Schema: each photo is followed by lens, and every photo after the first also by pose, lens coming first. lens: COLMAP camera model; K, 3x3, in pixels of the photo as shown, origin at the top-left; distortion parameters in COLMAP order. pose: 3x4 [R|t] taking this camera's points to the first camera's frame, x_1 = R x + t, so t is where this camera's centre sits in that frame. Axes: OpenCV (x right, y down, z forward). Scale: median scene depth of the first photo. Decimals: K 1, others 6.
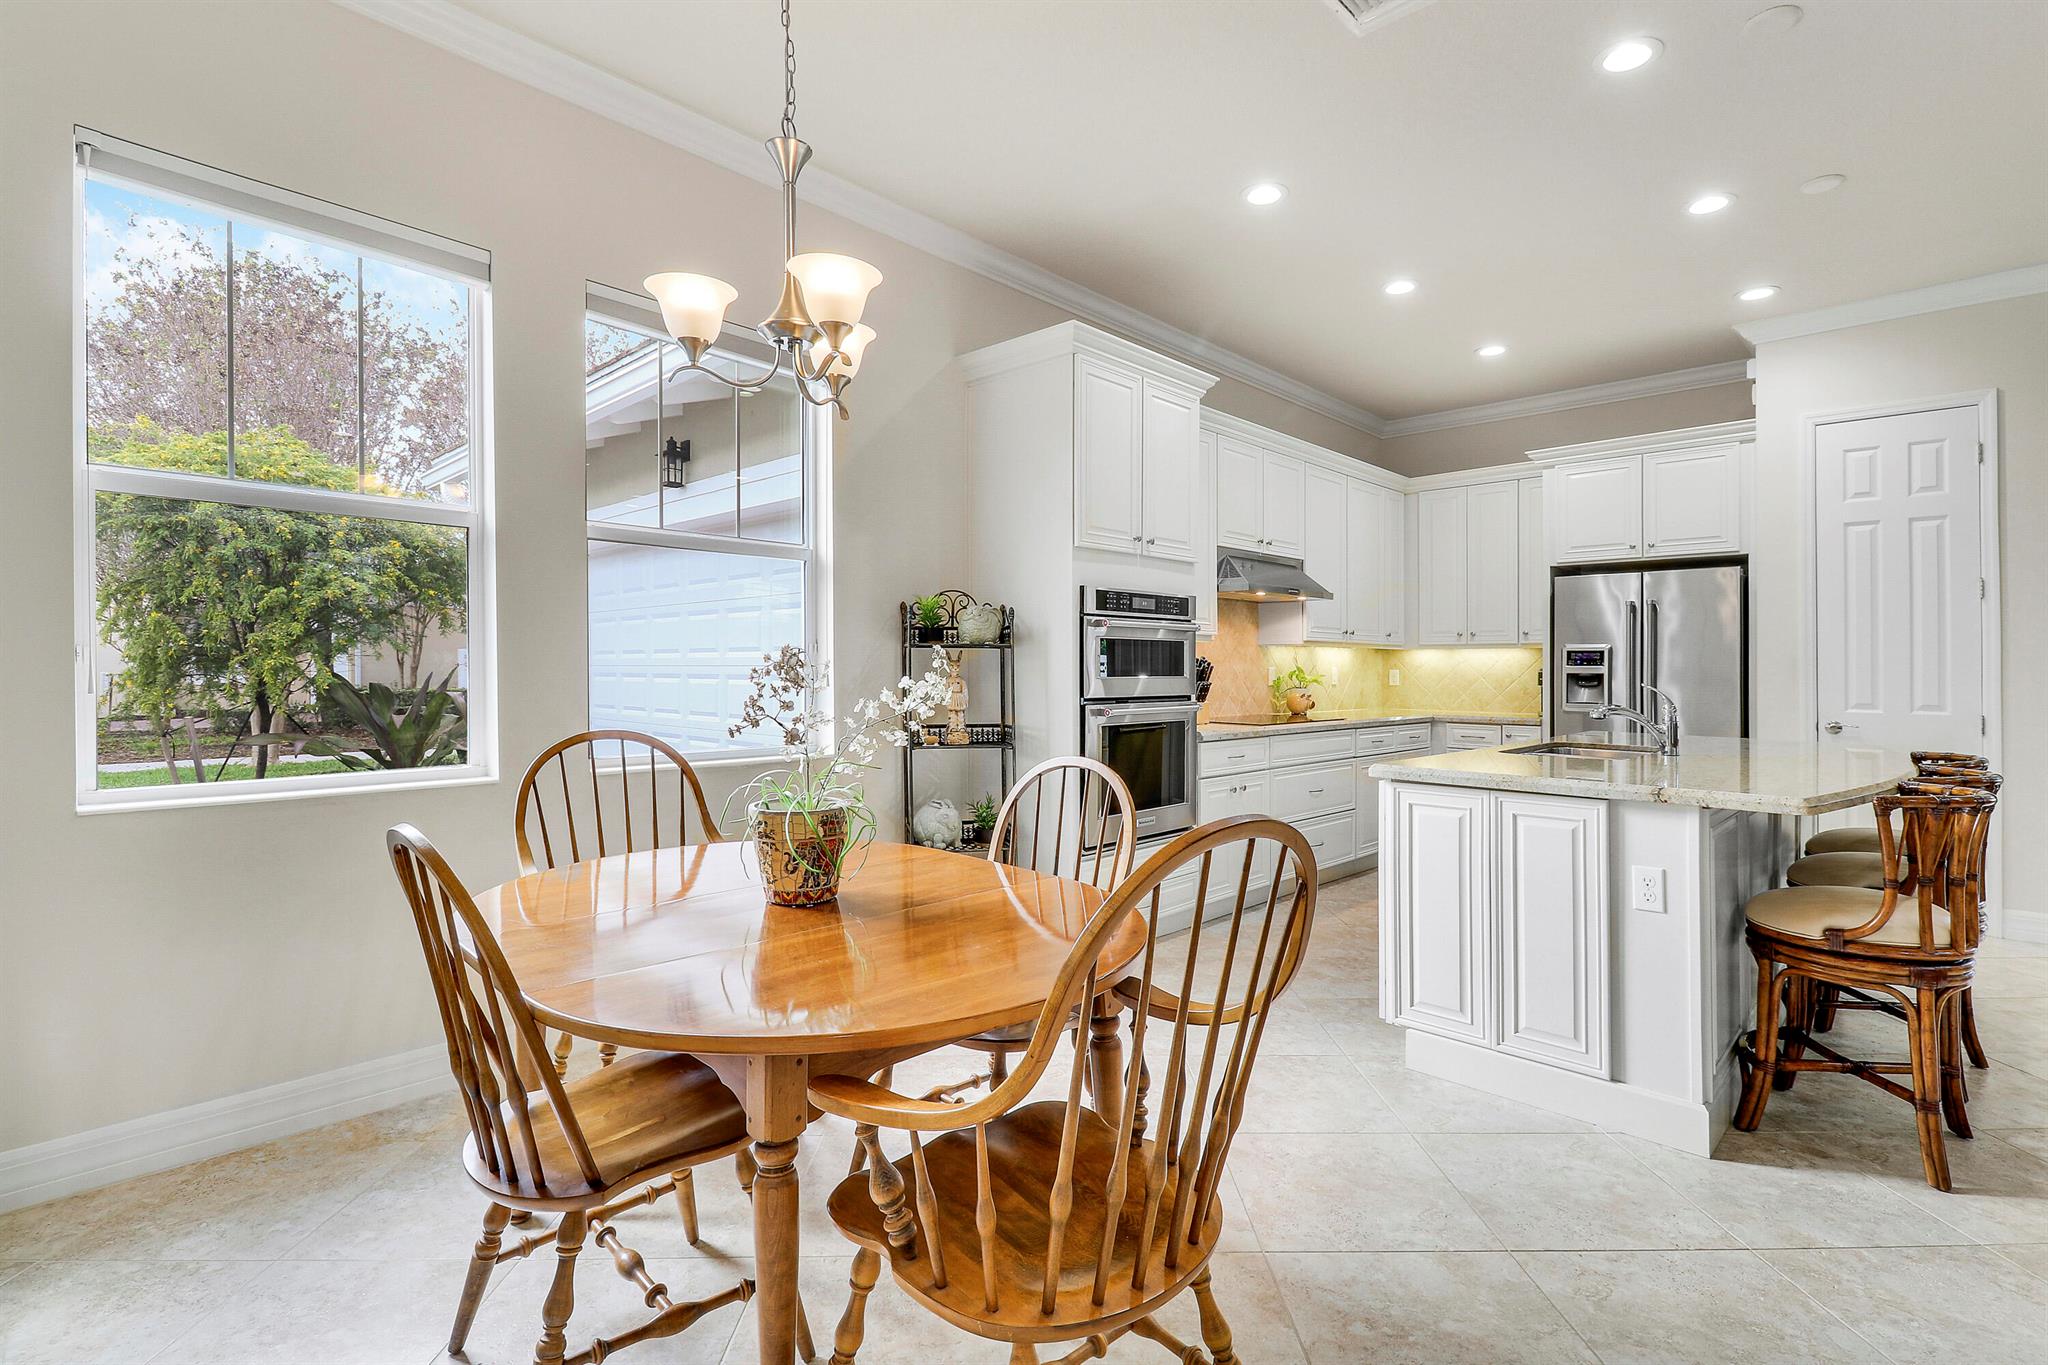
lens RADIAL K [[953.6, 0, 1040.6], [0, 953.6, 684.8], [0, 0, 1]] dist [0.010168, -0.017591]
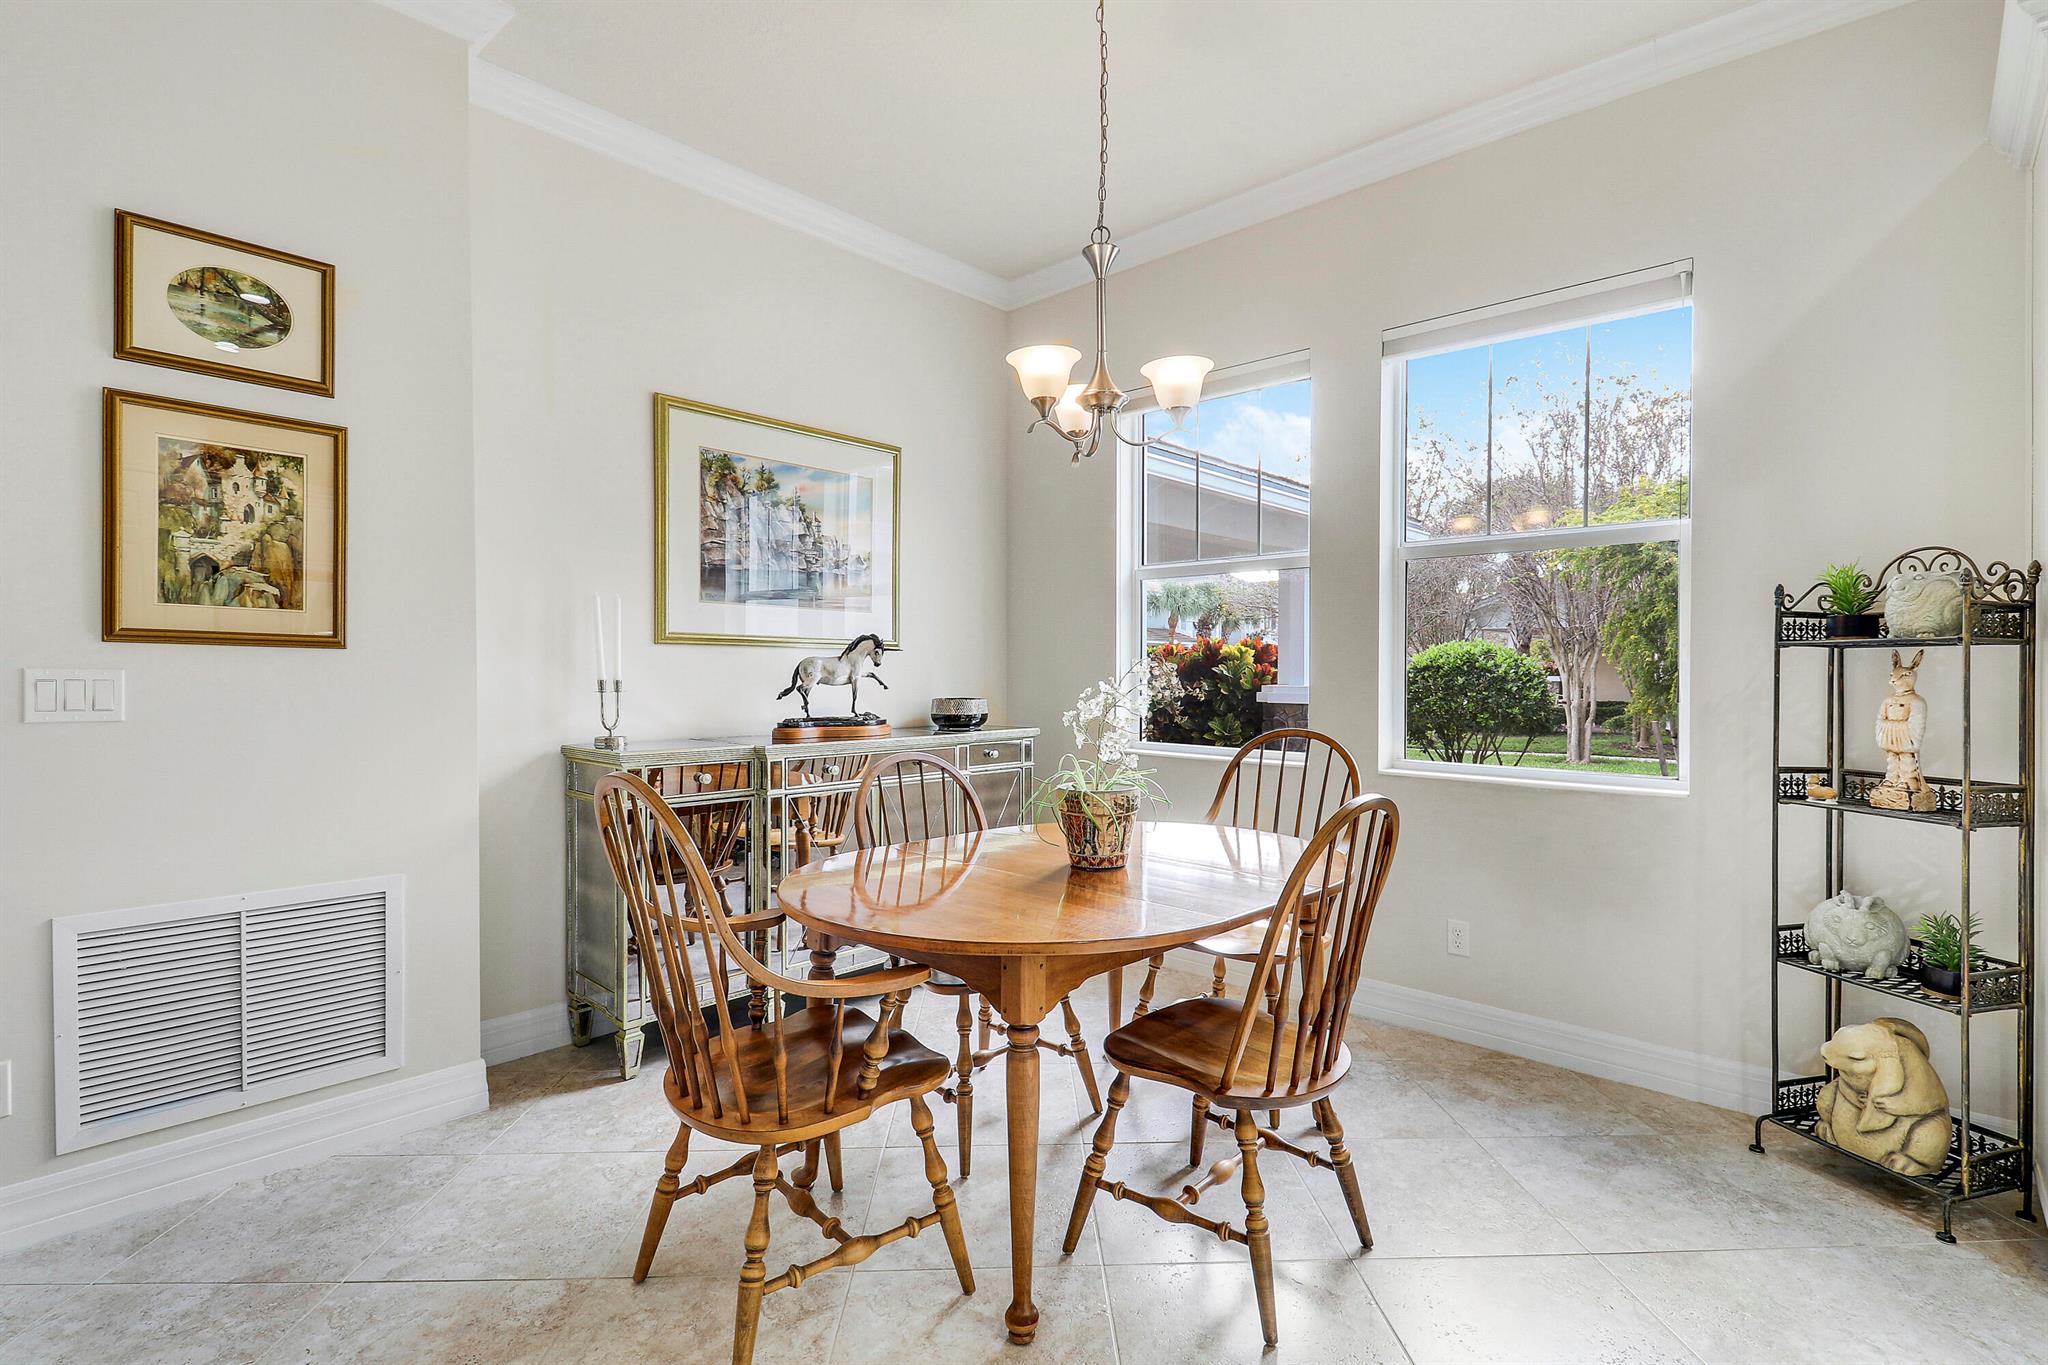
lens RADIAL K [[959.0, 0, 1037.5], [0, 959.0, 693.5], [0, 0, 1]] dist [0.019014, -0.017756]
pose [[0.025401, 0.014669, -0.999570, 0.363220], [-0.026274, 0.999557, 0.014001, -0.002670], [0.999332, 0.025907, 0.025775, 0.337581]]
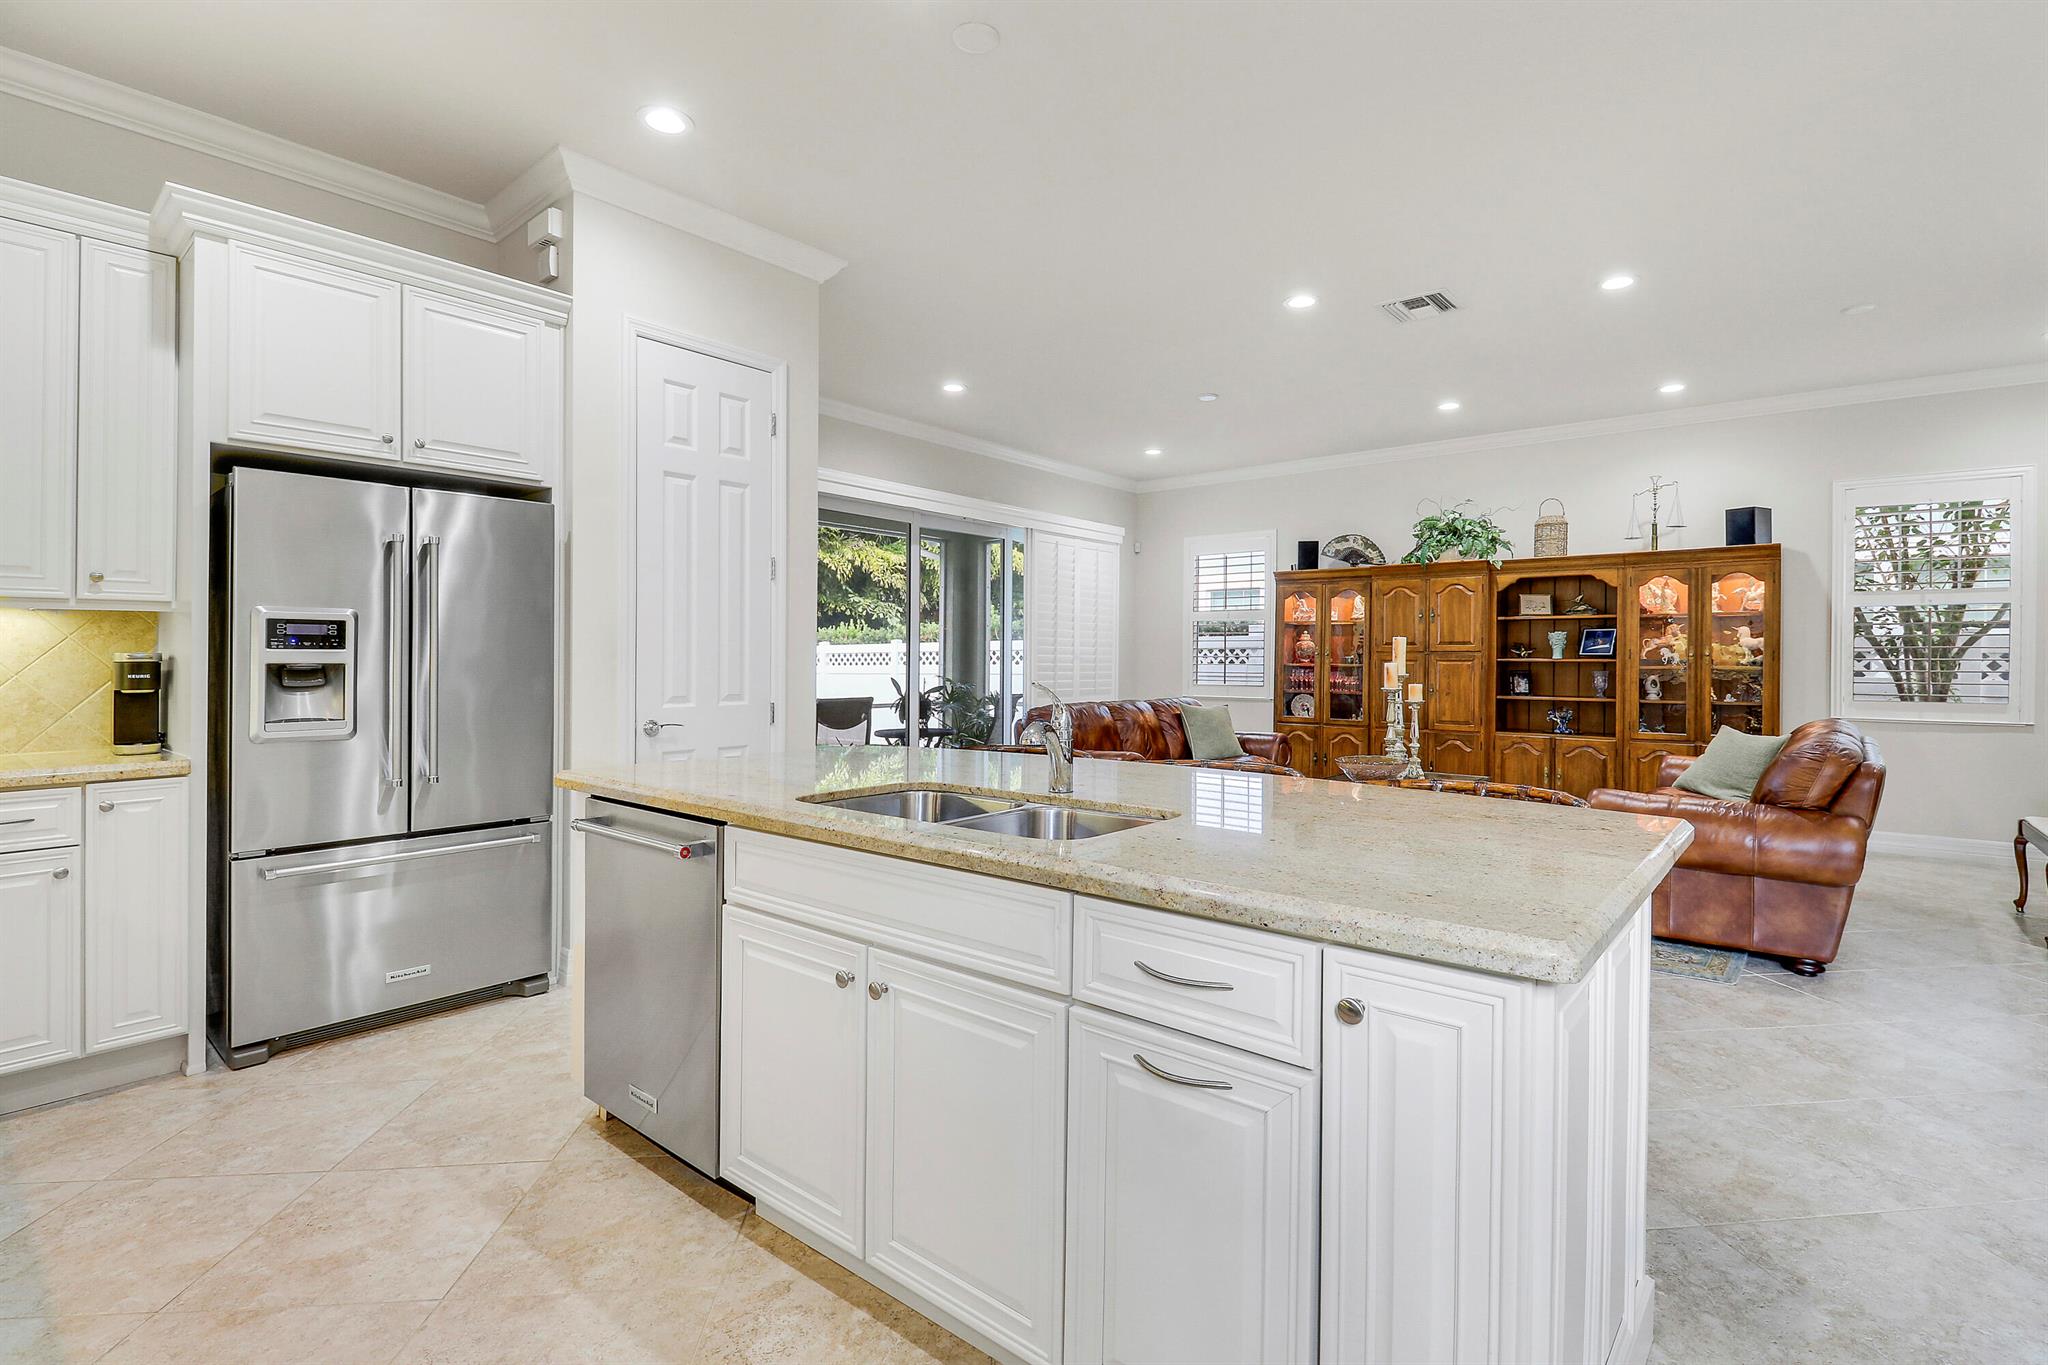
lens RADIAL K [[953.6, 0, 1040.6], [0, 953.6, 684.8], [0, 0, 1]] dist [0.010168, -0.017591]
pose [[-0.087877, -0.034510, 0.995533, 0.014153], [0.015923, 0.999223, 0.036044, -0.013683], [-0.996004, 0.019020, -0.087259, 0.689694]]
